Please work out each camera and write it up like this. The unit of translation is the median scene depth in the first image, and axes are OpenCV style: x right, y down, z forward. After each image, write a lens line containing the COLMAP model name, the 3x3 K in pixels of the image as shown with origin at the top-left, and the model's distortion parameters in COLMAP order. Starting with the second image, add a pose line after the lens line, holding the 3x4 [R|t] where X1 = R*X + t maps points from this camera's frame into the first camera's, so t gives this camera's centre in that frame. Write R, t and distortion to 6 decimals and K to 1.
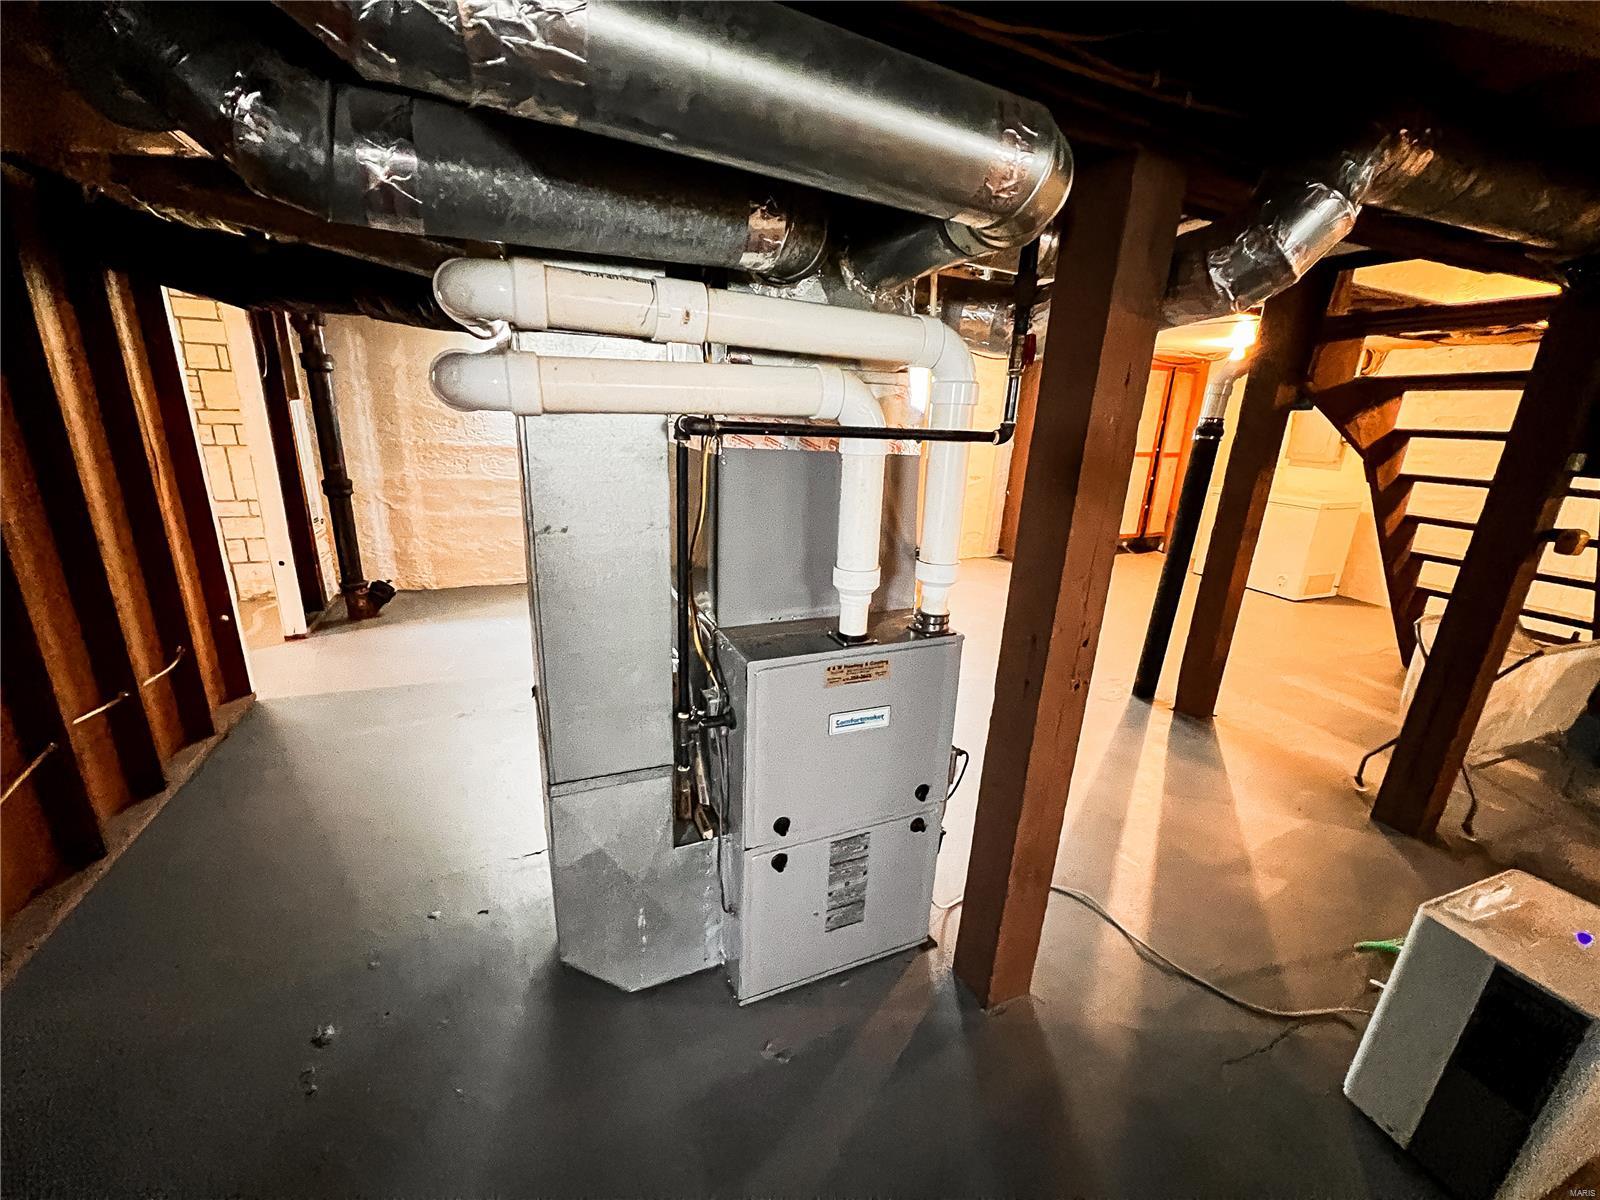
lens RADIAL K [[638.5, 0, 802.8], [0, 638.5, 600.3], [0, 0, 1]] dist [-0.000554, 0.000010]
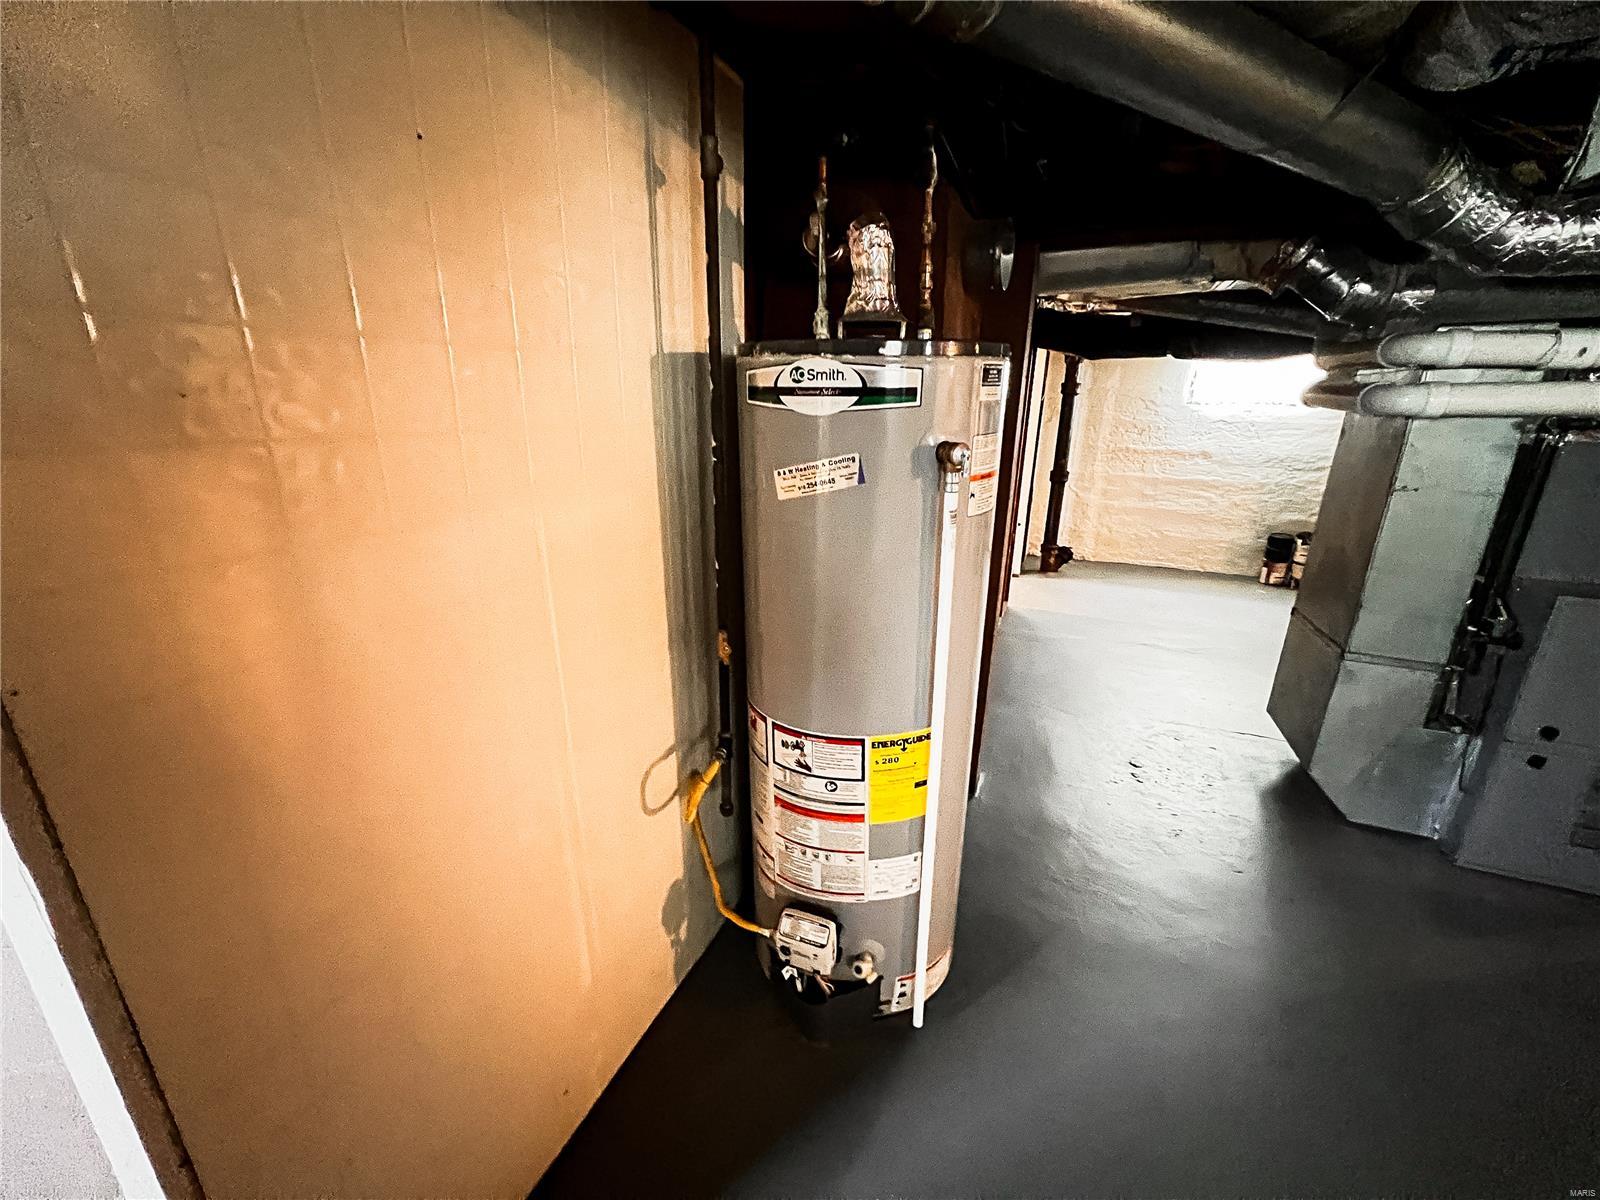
lens RADIAL K [[638.5, 0, 802.8], [0, 638.5, 600.3], [0, 0, 1]] dist [-0.000554, 0.000010]
pose [[0.688970, 0.184011, -0.701042, -0.107917], [-0.196394, 0.978446, 0.063813, 0.150605], [0.697675, 0.093715, 0.710259, -0.495377]]
